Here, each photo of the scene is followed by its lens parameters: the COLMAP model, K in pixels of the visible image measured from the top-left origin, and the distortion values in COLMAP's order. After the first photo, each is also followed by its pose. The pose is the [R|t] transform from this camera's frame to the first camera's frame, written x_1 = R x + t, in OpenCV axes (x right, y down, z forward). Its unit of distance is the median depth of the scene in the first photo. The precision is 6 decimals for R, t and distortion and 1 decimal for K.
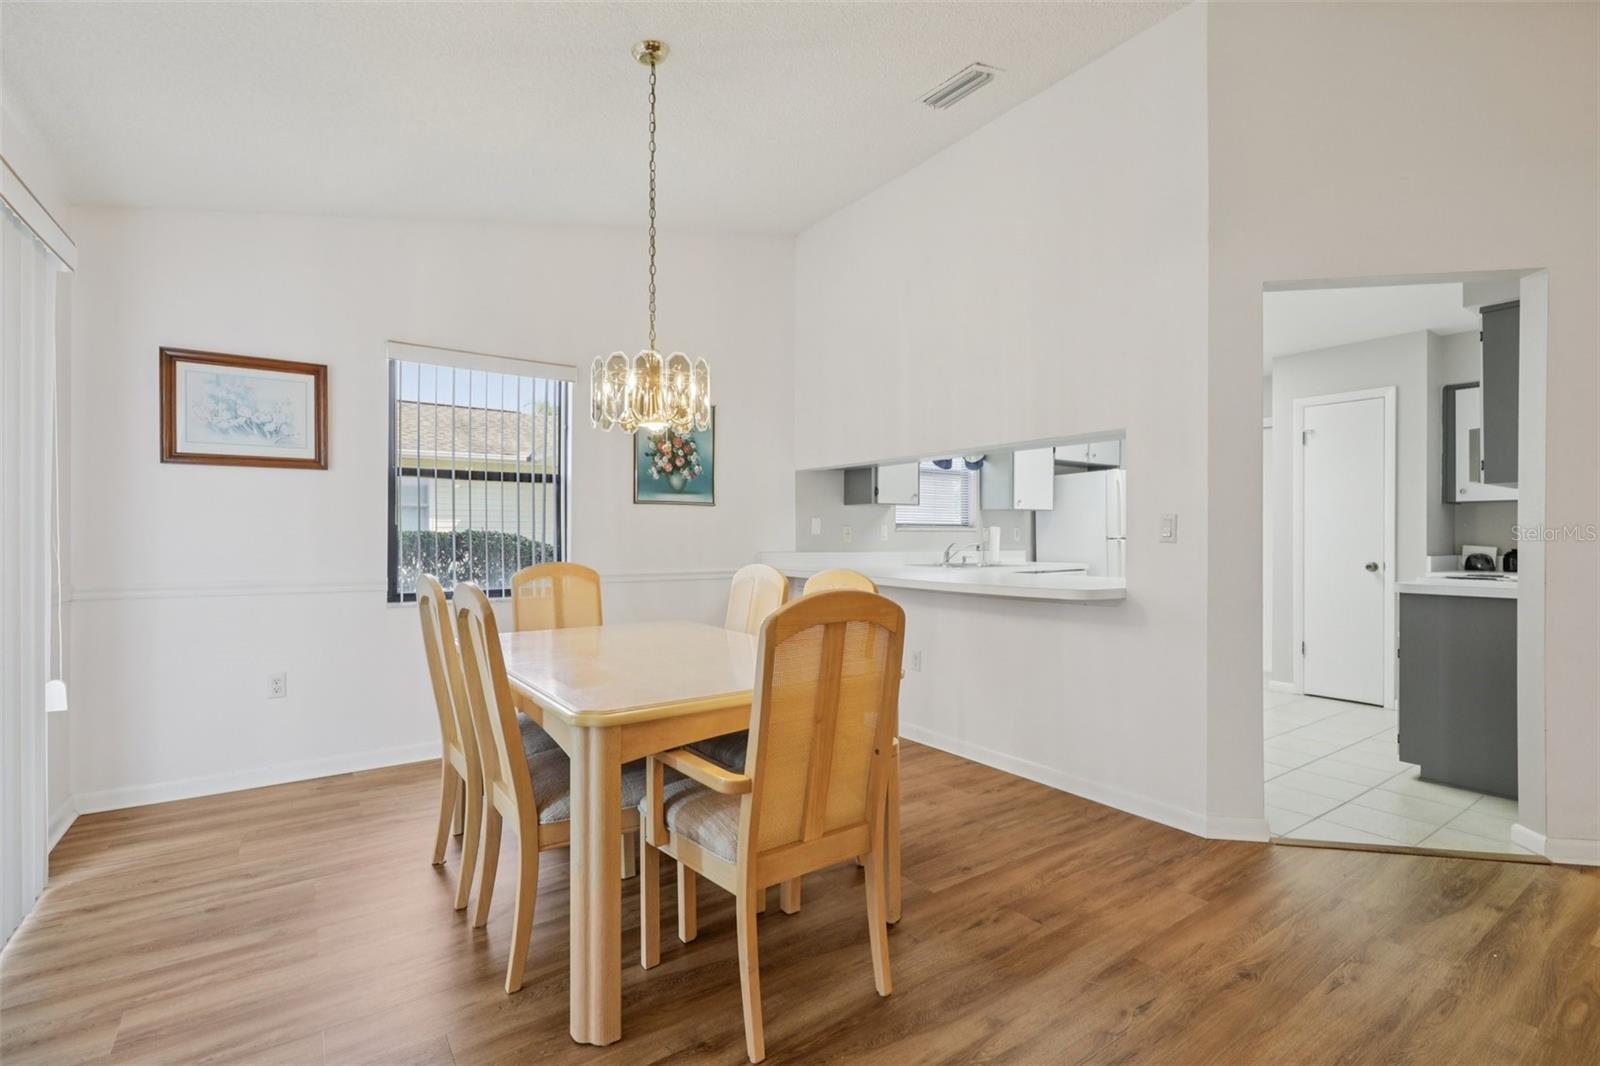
lens RADIAL K [[724.0, 0, 803.0], [0, 724.0, 534.2], [0, 0, 1]] dist [0.001763, 0.000465]
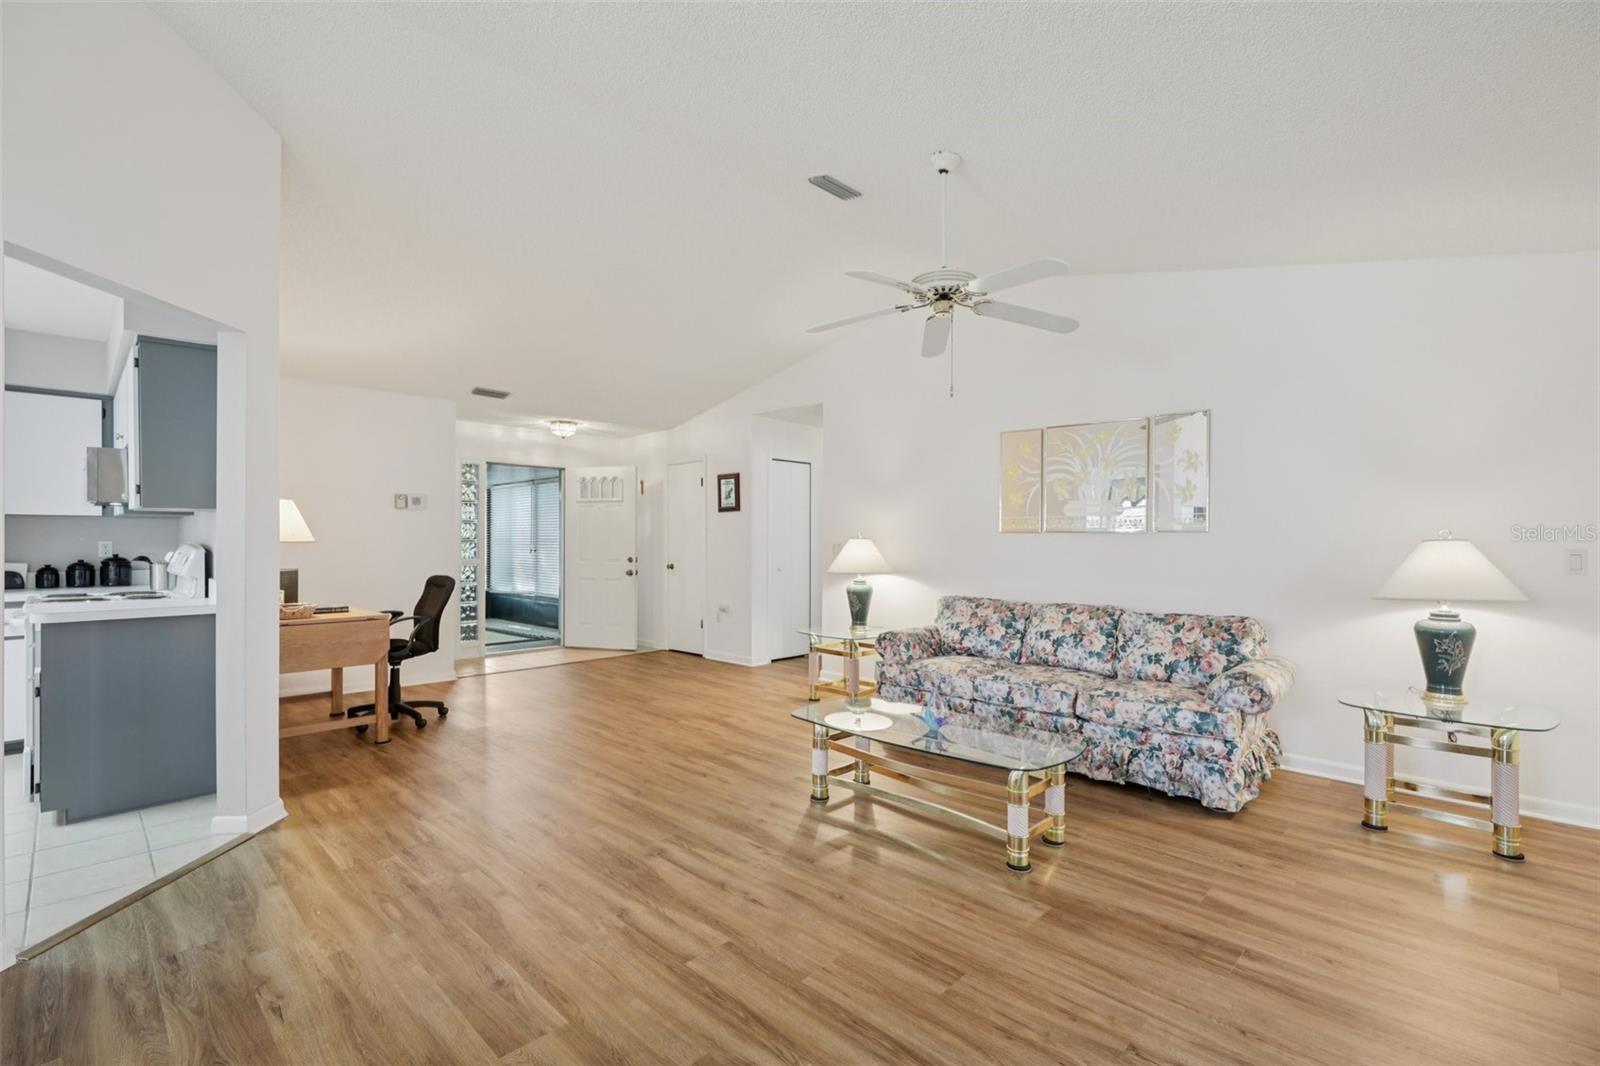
lens RADIAL K [[719.4, 0, 805.1], [0, 719.4, 538.0], [0, 0, 1]] dist [-0.000598, 0.000225]
pose [[-0.187491, -0.001435, 0.982265, -0.171603], [-0.005417, 0.999985, 0.000427, -0.022958], [-0.982251, -0.005241, -0.187496, 0.193523]]
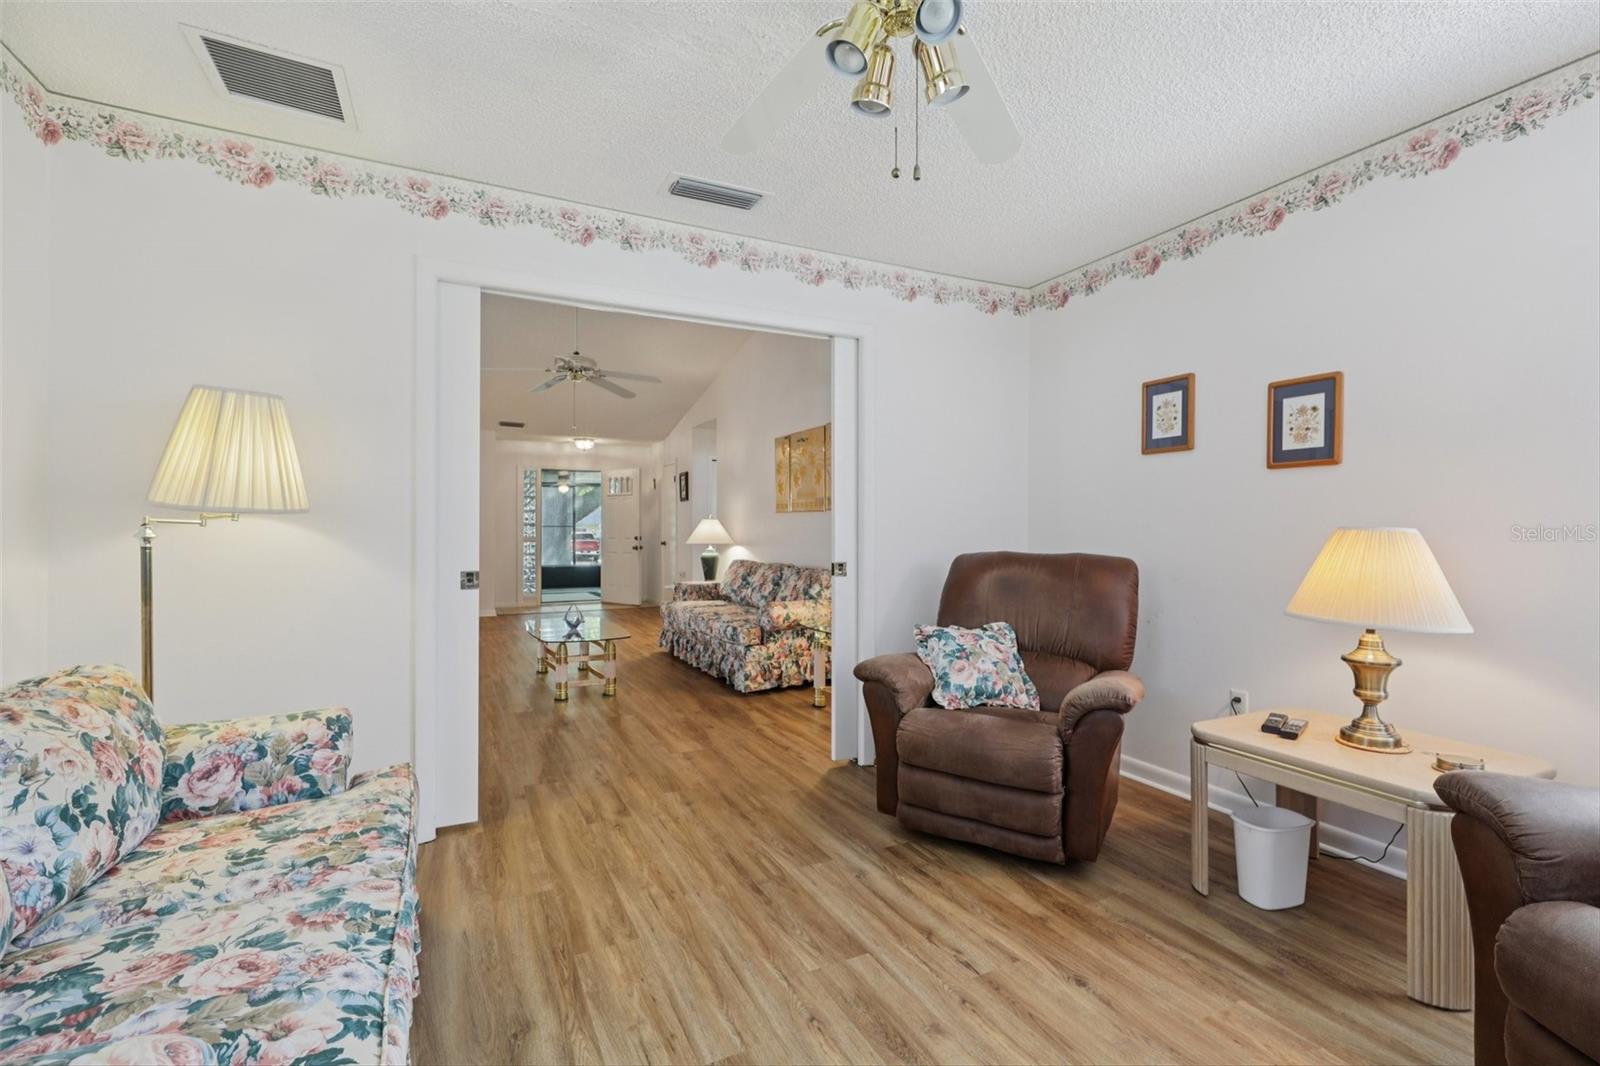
lens RADIAL K [[713.5, 0, 804.7], [0, 713.5, 527.5], [0, 0, 1]] dist [0.000561, 0.000281]
pose [[0.151719, 0.001319, 0.988423, -0.617284], [-0.001487, 0.999998, -0.001107, 0.000665], [-0.988423, -0.001302, 0.151720, -0.645682]]
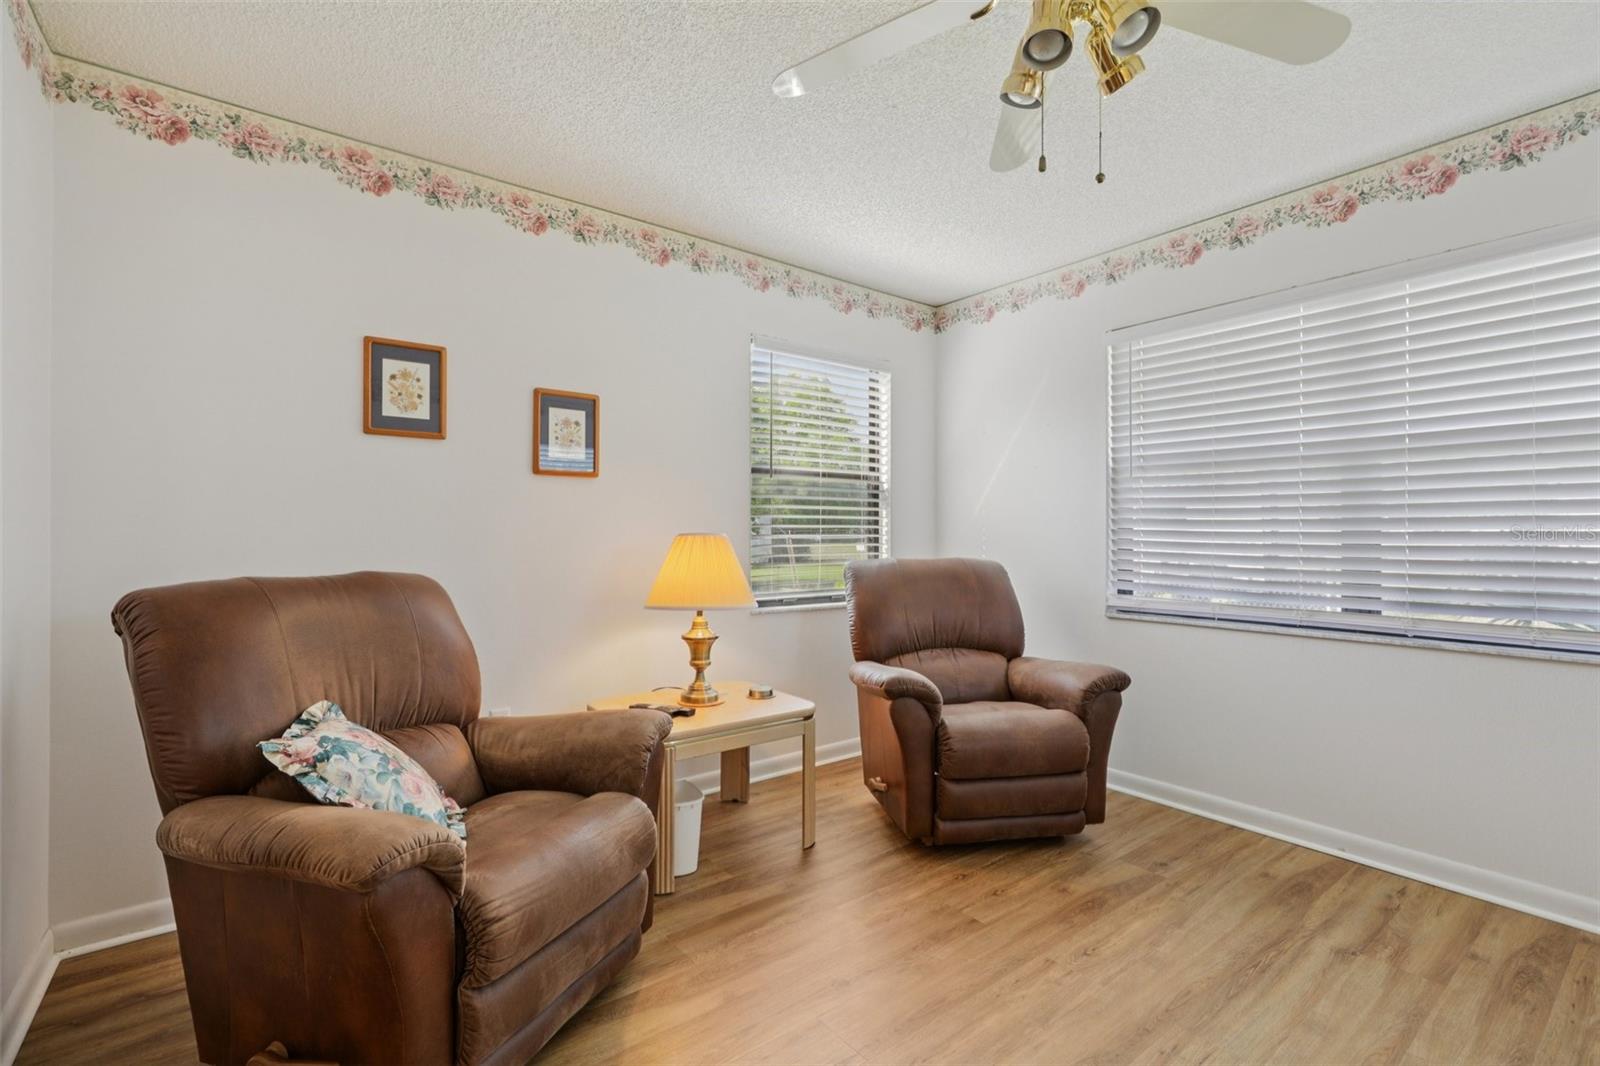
lens RADIAL K [[710.5, 0, 802.7], [0, 710.5, 534.7], [0, 0, 1]] dist [-0.003285, -0.000025]
pose [[-0.999144, -0.001110, -0.041363, -0.137507], [-0.001236, 0.999995, 0.003008, -0.001592], [0.041359, 0.003057, -0.999140, -0.323220]]
